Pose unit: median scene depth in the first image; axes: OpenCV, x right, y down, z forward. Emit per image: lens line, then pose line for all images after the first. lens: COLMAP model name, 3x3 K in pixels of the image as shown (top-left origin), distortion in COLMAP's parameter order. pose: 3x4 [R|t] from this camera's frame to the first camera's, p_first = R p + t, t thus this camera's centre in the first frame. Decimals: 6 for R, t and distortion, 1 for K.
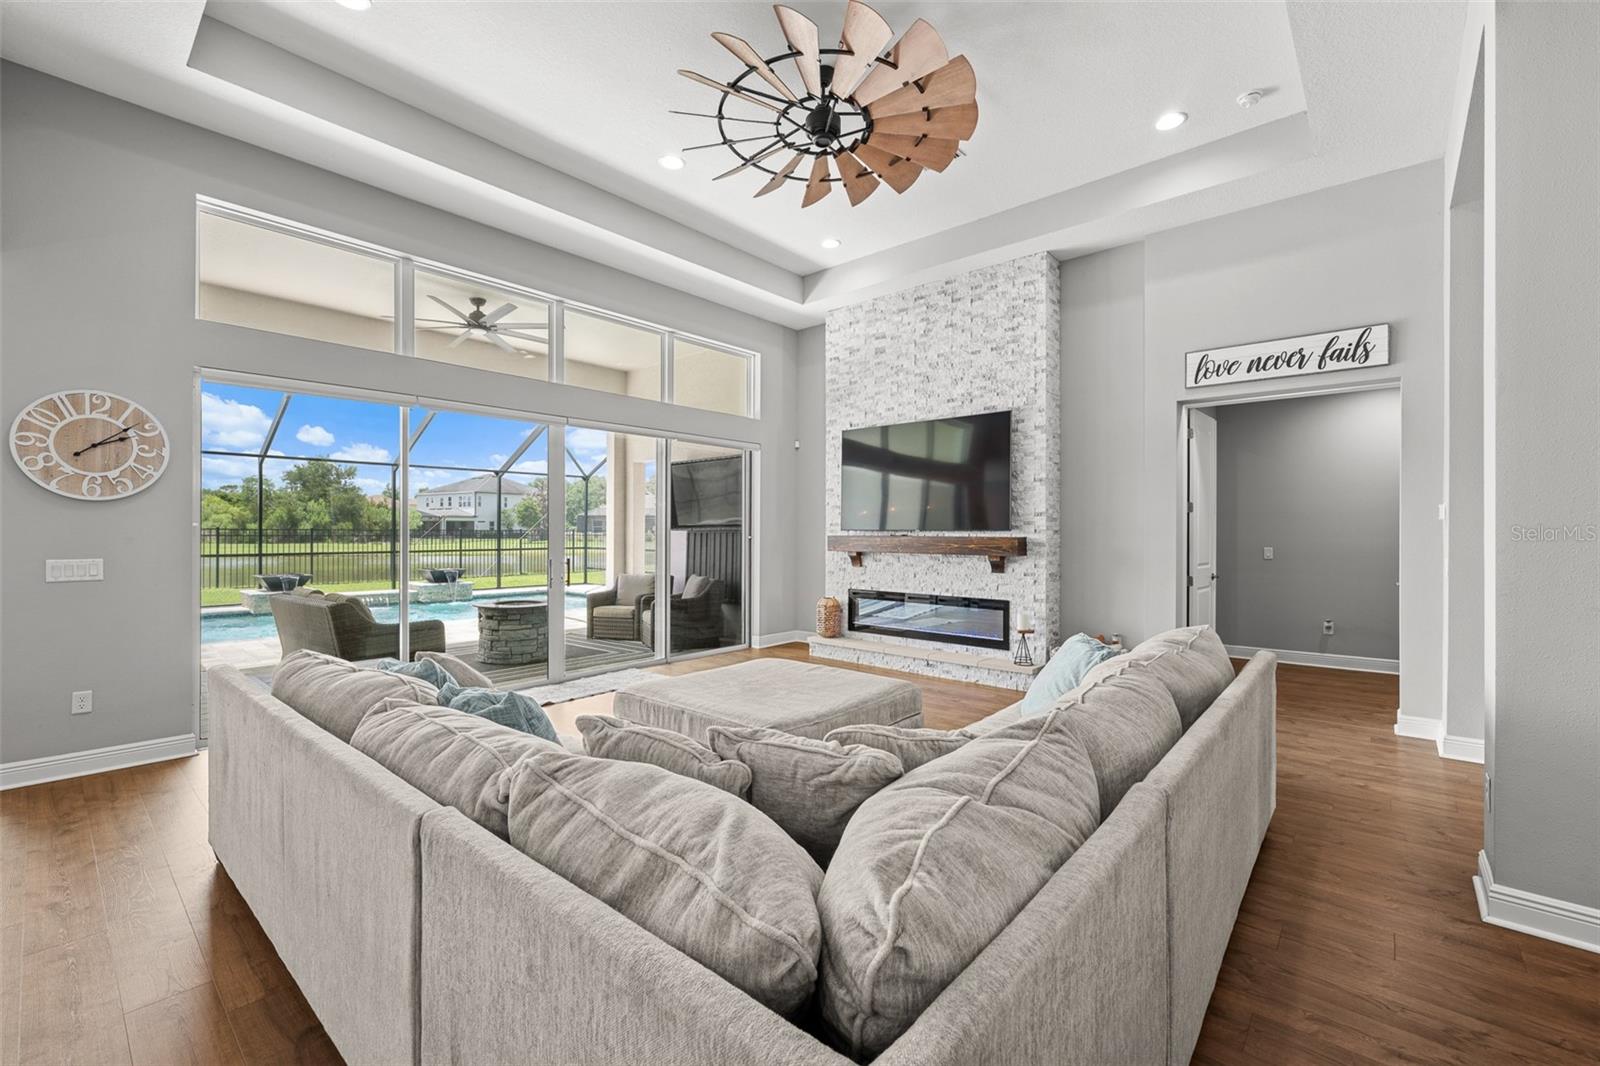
lens RADIAL K [[663.6, 0, 796.6], [0, 663.6, 532.2], [0, 0, 1]] dist [-0.004048, 0.000434]
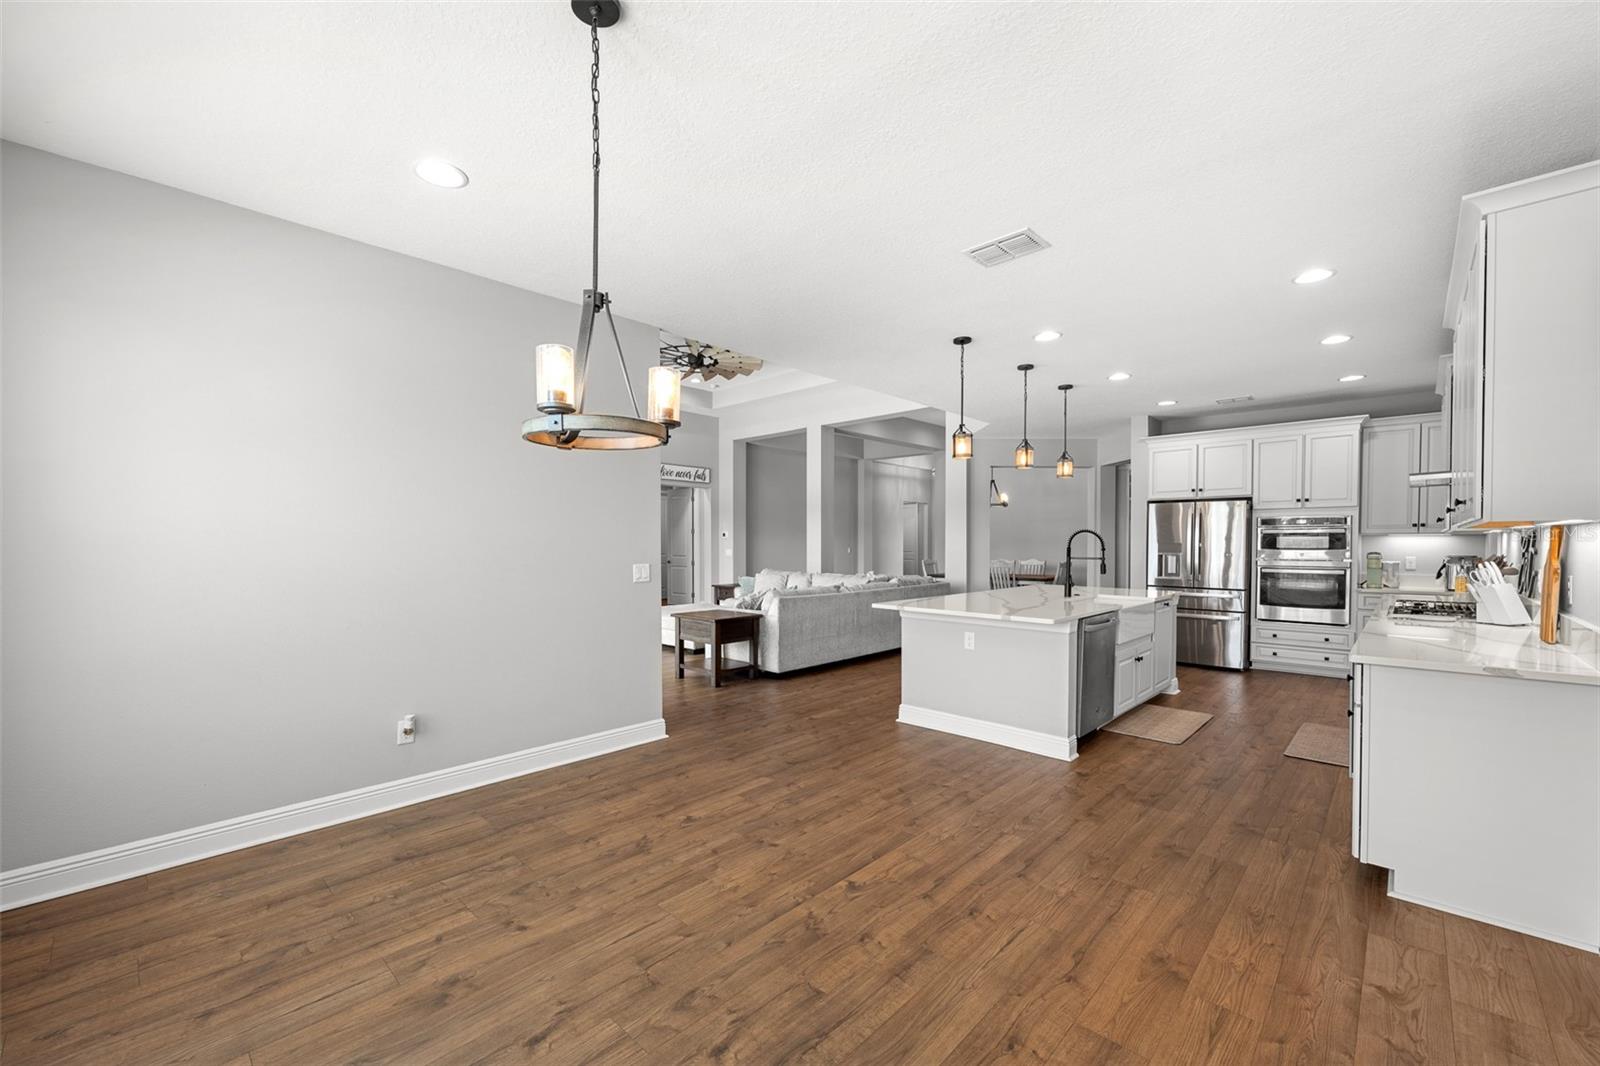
lens RADIAL K [[634.8, 0, 803.7], [0, 634.8, 555.1], [0, 0, 1]] dist [-0.002387, 0.001099]
pose [[0.030993, -0.021657, 0.999285, -1.434707], [0.000911, 0.999765, 0.021639, 0.000170], [-0.999519, 0.000239, 0.031005, 0.385388]]
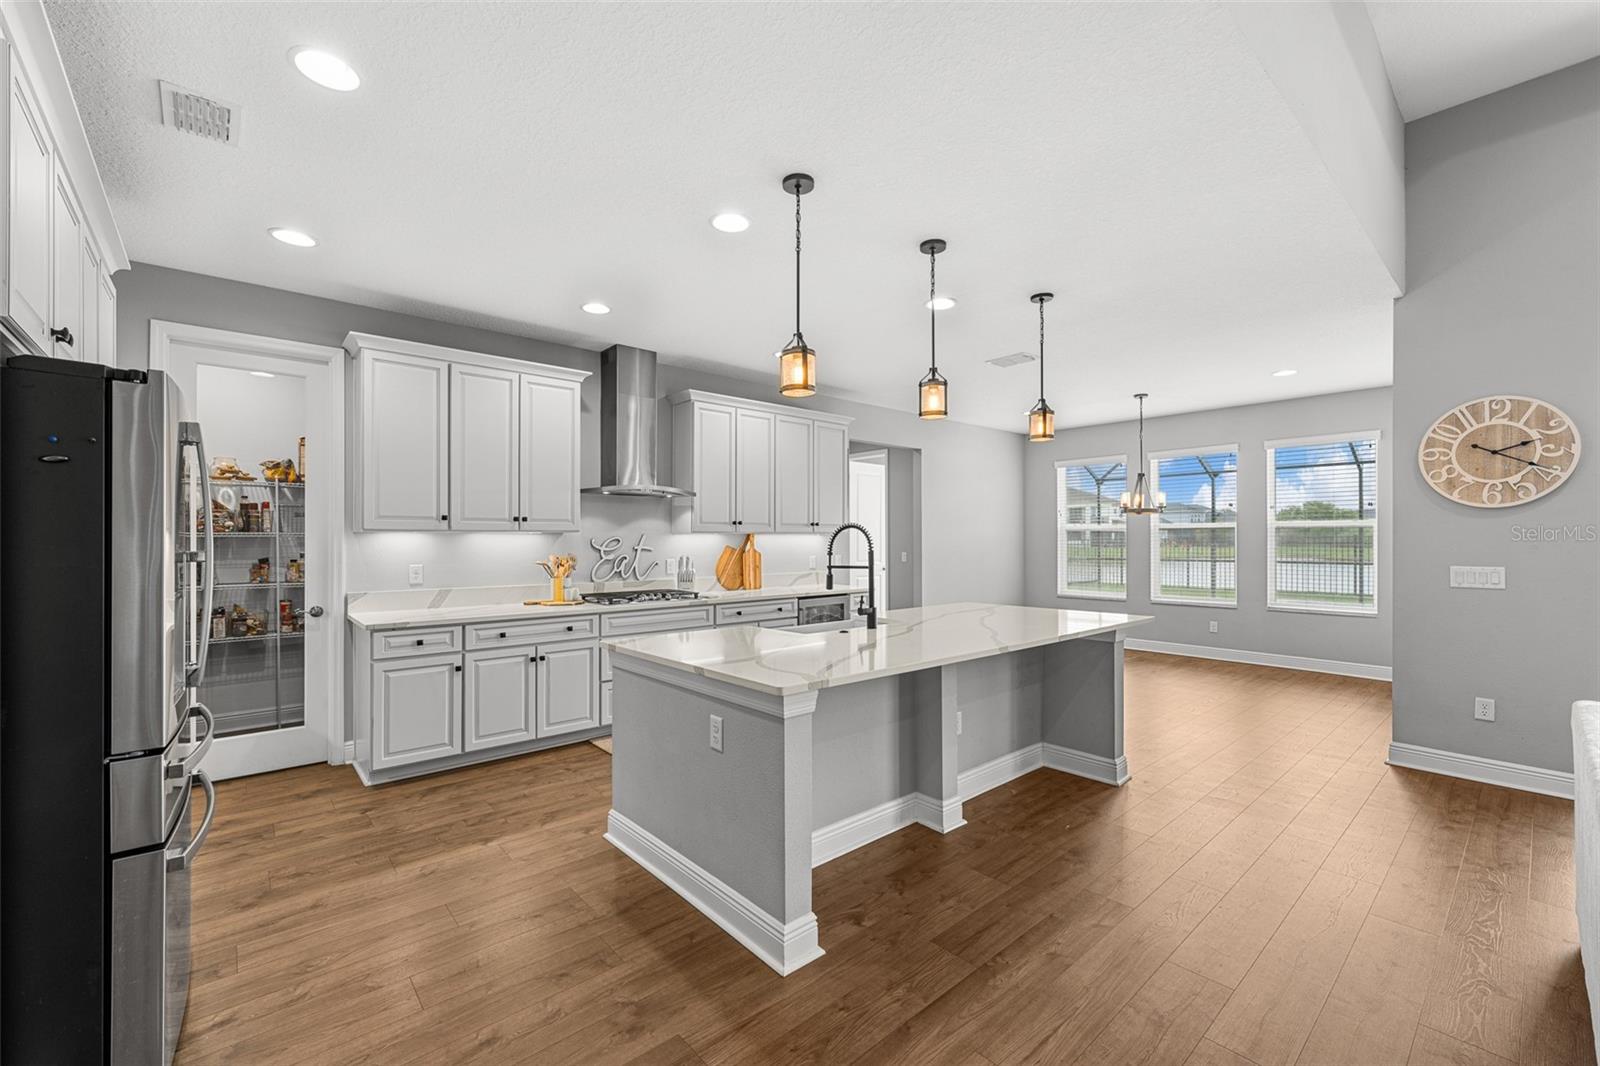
lens RADIAL K [[663.6, 0, 806.6], [0, 663.6, 540.3], [0, 0, 1]] dist [-0.004048, 0.000434]
pose [[-0.126157, 0.000347, -0.992010, 0.028243], [0.001499, 0.999999, 0.000160, -0.000776], [0.992009, -0.001467, -0.126157, 0.065796]]
